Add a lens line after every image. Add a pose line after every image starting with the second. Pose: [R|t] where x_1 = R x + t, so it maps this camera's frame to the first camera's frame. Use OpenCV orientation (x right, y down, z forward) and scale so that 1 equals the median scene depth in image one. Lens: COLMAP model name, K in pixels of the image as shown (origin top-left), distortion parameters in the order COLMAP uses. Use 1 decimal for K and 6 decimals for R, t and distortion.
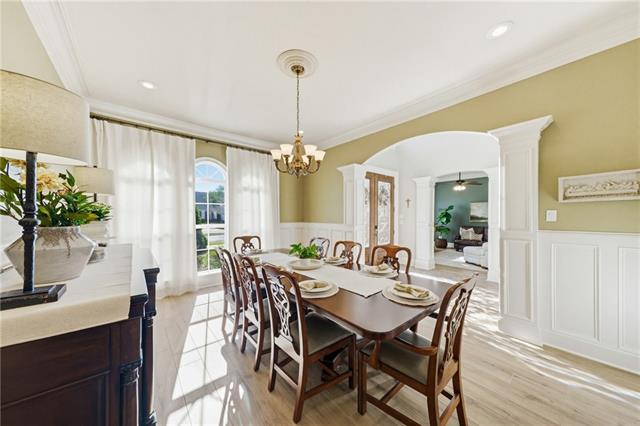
lens RADIAL K [[218.6, 0, 318.4], [0, 218.6, 217.1], [0, 0, 1]] dist [0.011774, -0.000062]
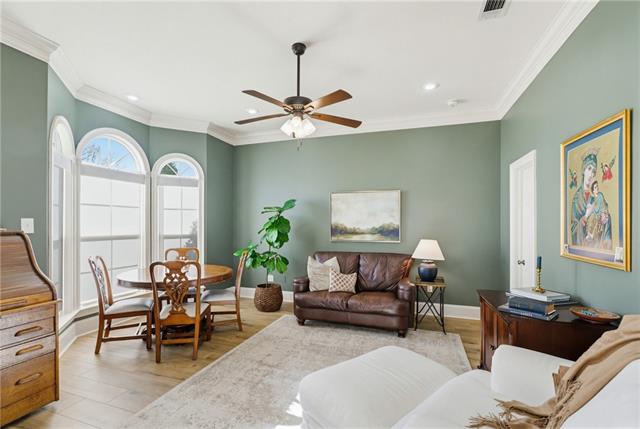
lens RADIAL K [[296.4, 0, 317.0], [0, 296.4, 219.0], [0, 0, 1]] dist [-0.009128, 0.001606]
pose [[0.860045, 0.009033, 0.510138, 0.382203], [-0.003527, 0.999925, -0.011760, -0.010733], [-0.510206, 0.008315, 0.860012, 0.533245]]
